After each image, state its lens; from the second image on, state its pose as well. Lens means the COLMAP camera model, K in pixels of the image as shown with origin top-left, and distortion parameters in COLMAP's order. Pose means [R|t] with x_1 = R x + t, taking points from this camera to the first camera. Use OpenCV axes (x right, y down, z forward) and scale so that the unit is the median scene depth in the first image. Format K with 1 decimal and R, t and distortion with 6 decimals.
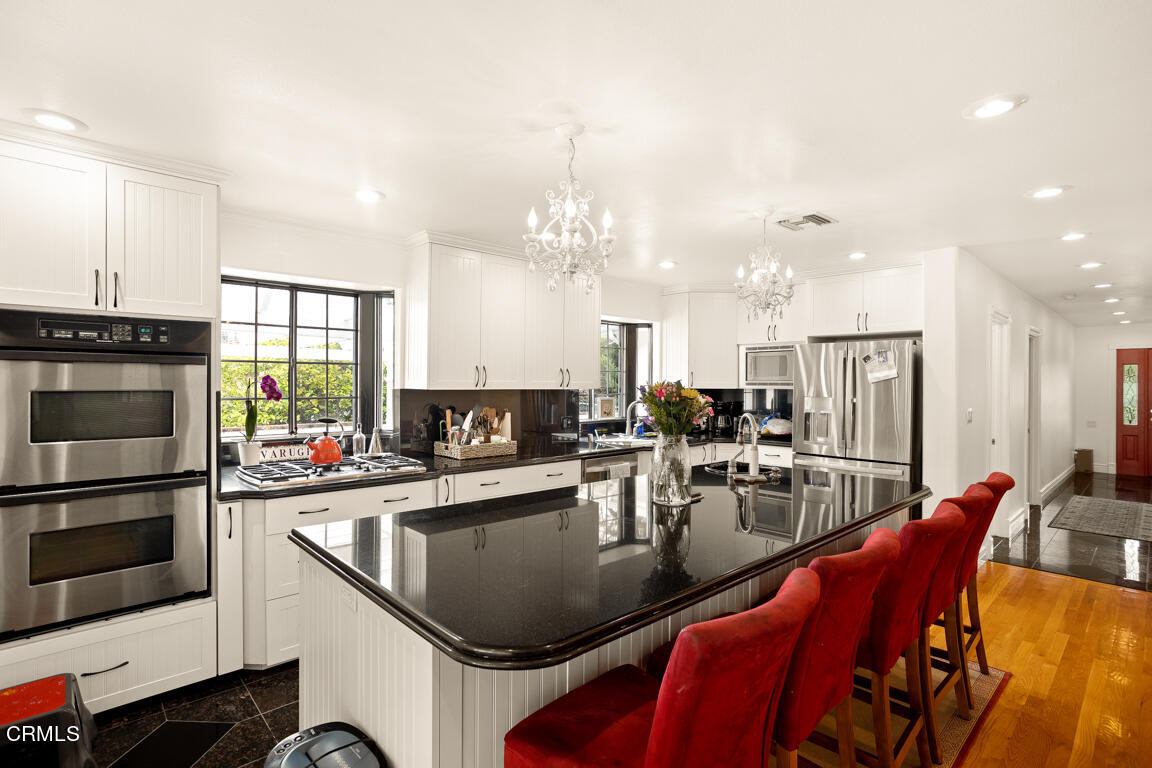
lens RADIAL K [[553.0, 0, 581.4], [0, 553.0, 385.9], [0, 0, 1]] dist [-0.028756, 0.009171]
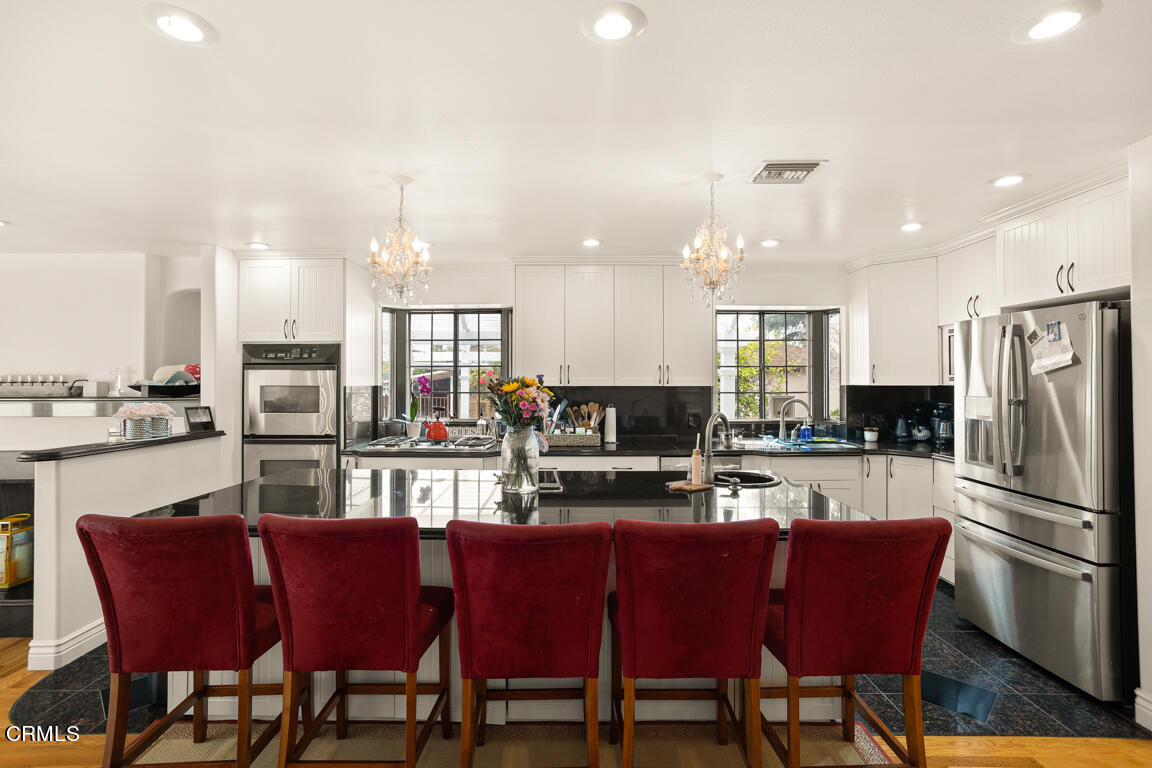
lens RADIAL K [[553.0, 0, 570.7], [0, 553.0, 377.4], [0, 0, 1]] dist [-0.028756, 0.009171]
pose [[0.725784, -0.011064, -0.687834, 0.608424], [0.001892, 0.999899, -0.014088, 0.004902], [0.687920, 0.008923, 0.725731, 0.187149]]
